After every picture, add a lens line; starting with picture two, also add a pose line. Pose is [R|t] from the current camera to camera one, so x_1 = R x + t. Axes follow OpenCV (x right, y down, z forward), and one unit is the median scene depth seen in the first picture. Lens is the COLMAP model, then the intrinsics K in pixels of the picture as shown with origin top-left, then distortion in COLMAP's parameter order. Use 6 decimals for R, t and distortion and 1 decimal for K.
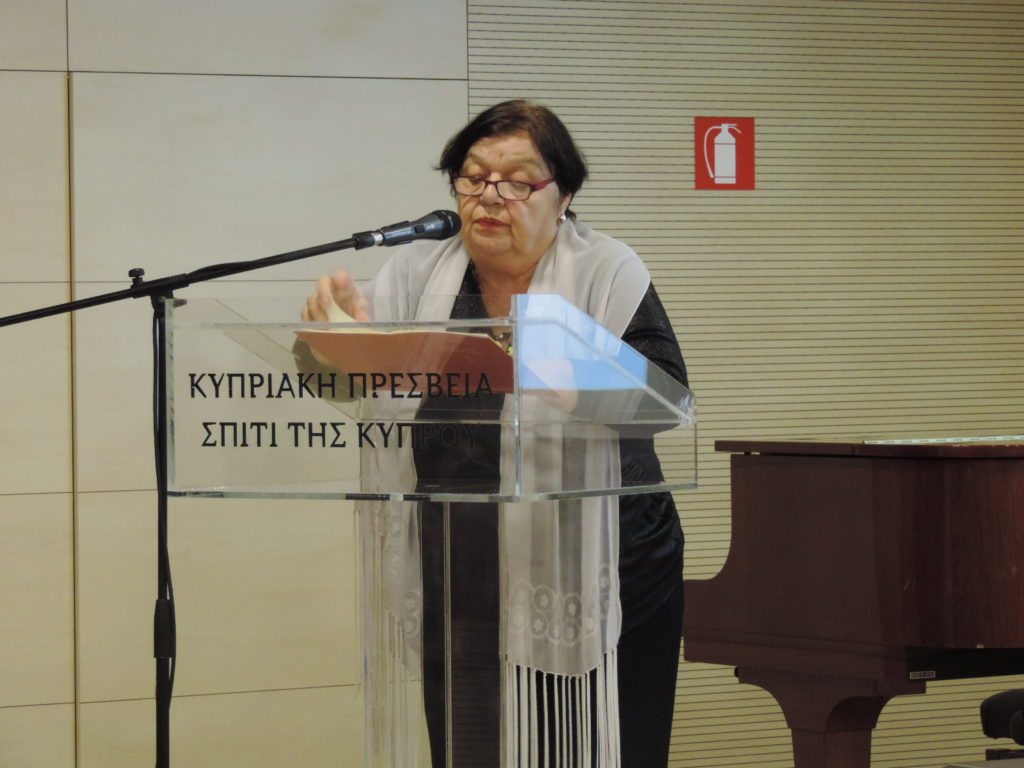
lens RADIAL K [[4604.3, 0, 512.0], [0, 4604.3, 384.0], [0, 0, 1]] dist [0.174669, 6.743013]
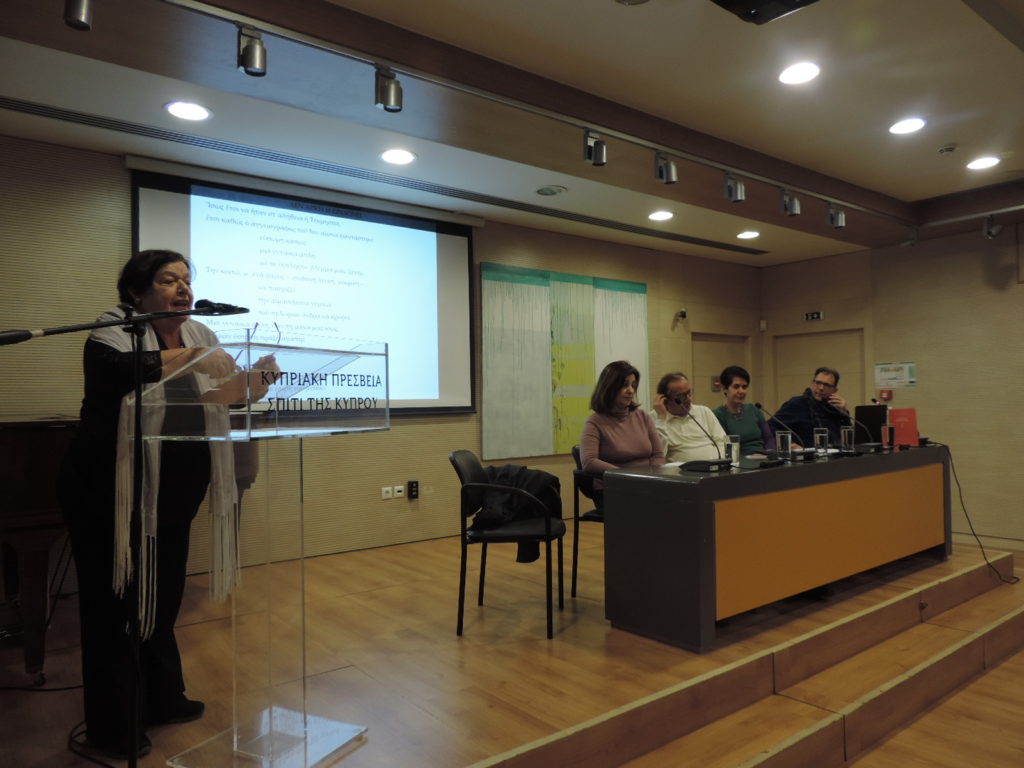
lens RADIAL K [[732.1, 0, 512.0], [0, 732.1, 384.0], [0, 0, 1]] dist [-0.006188, -0.002817]
pose [[-0.127367, 0.031662, 0.991350, -0.349057], [0.027346, 0.999223, -0.028400, 0.012910], [-0.991479, 0.023492, -0.128134, 0.901161]]
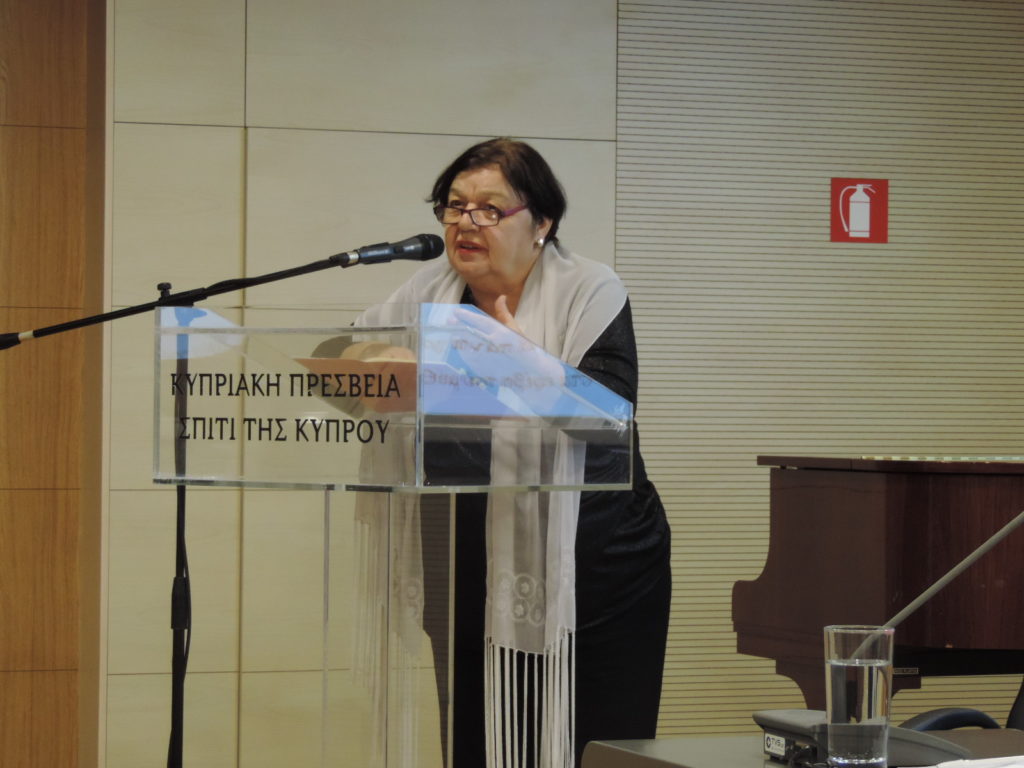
lens RADIAL K [[3603.3, 0, 512.0], [0, 3603.3, 384.0], [0, 0, 1]] dist [0.320860, -1.195525]
pose [[0.983286, 0.020973, -0.180856, 0.163107], [-0.024304, 0.999573, -0.016221, 0.012016], [0.180438, 0.020345, 0.983376, 0.145990]]
